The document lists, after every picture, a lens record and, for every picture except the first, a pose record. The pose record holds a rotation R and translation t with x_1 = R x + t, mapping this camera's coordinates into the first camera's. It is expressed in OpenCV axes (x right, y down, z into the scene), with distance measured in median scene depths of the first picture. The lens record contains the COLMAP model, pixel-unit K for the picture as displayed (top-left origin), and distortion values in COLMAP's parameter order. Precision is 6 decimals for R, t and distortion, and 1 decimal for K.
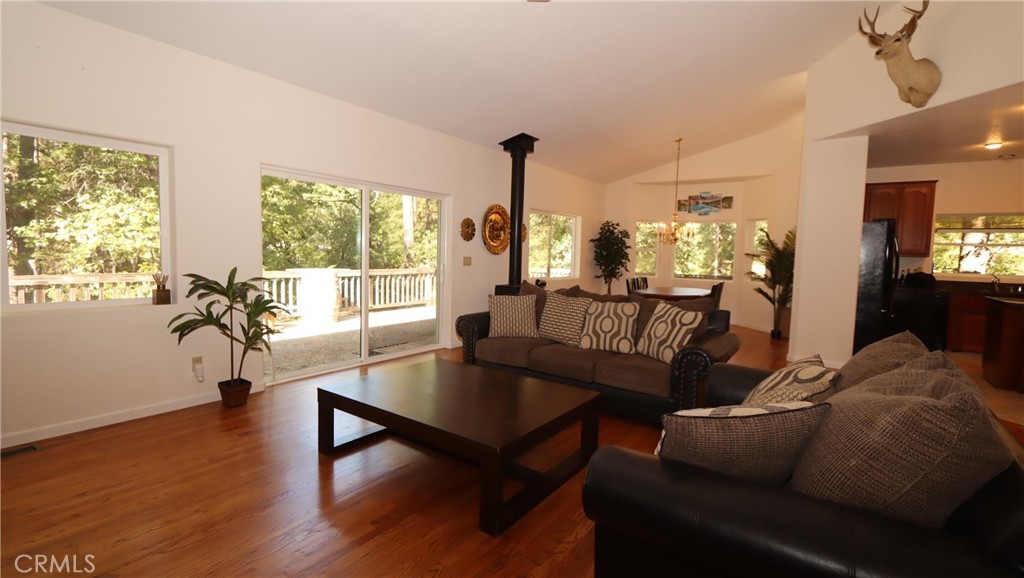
lens RADIAL K [[469.1, 0, 507.0], [0, 469.1, 286.9], [0, 0, 1]] dist [-0.001950, -0.000294]
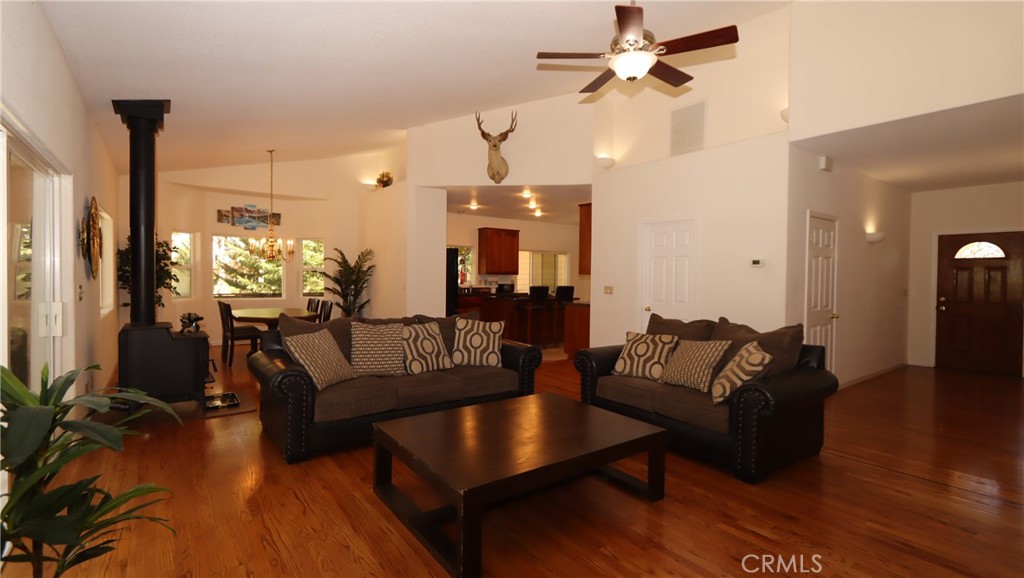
lens RADIAL K [[469.1, 0, 507.0], [0, 469.1, 286.9], [0, 0, 1]] dist [-0.001950, -0.000294]
pose [[0.306052, -0.043393, 0.951025, -0.535412], [0.062272, 0.997734, 0.025485, -0.049361], [-0.949976, 0.051423, 0.308061, 0.375660]]
